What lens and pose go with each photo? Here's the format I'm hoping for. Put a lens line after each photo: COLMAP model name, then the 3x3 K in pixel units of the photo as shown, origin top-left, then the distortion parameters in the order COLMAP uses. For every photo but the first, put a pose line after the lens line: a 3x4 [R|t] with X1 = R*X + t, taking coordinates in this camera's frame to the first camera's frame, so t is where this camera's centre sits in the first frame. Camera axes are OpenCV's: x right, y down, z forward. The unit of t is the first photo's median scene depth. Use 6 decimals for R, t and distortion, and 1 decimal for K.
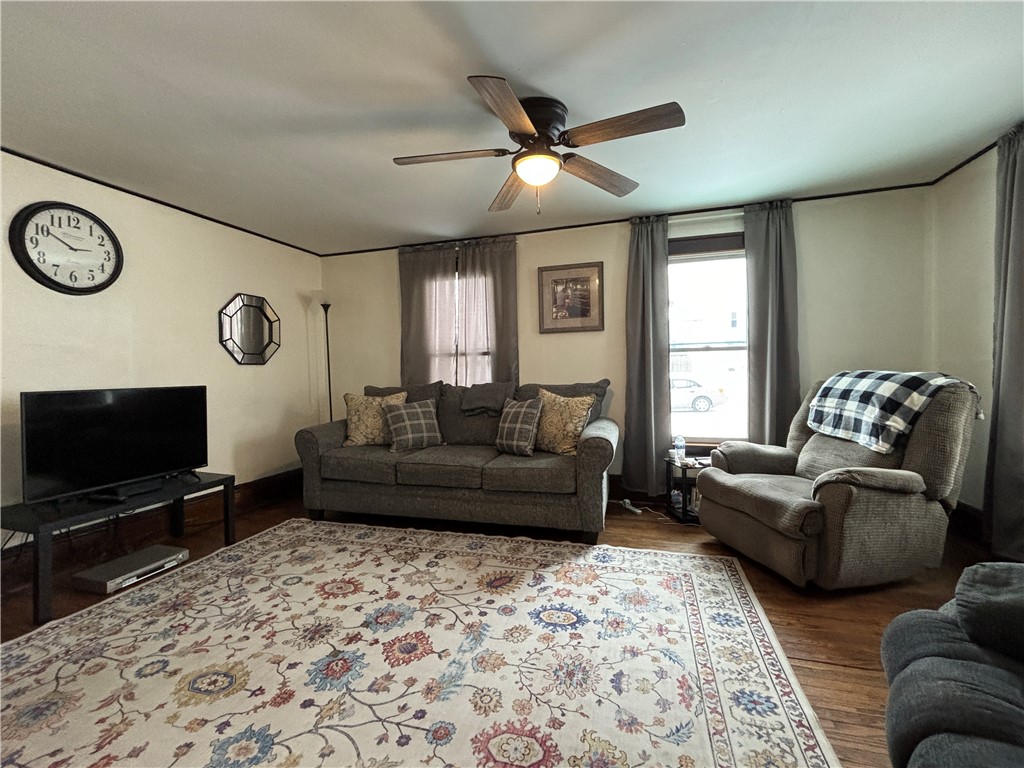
lens RADIAL K [[452.9, 0, 512.0], [0, 452.9, 384.0], [0, 0, 1]] dist [-0.000004, -0.000275]
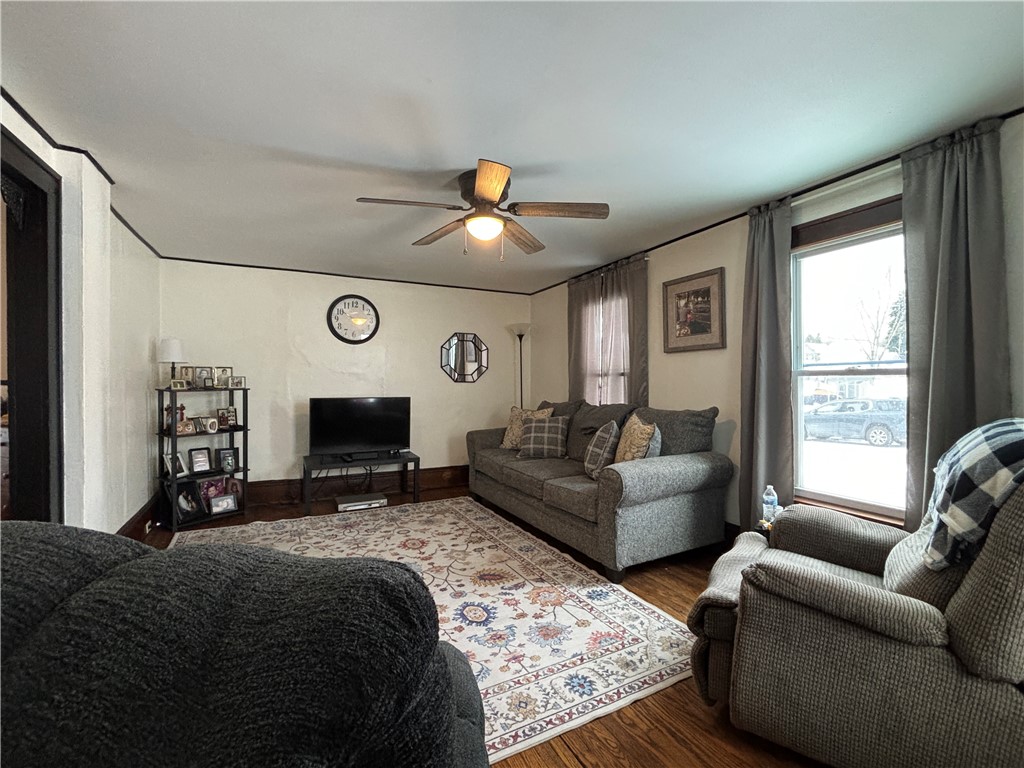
lens RADIAL K [[451.6, 0, 512.0], [0, 451.6, 384.0], [0, 0, 1]] dist [0.002287, -0.000416]
pose [[0.698931, 0.020754, -0.714888, 0.728068], [-0.032785, 0.999458, -0.003038, -0.051056], [0.714437, 0.025561, 0.699232, 0.185256]]
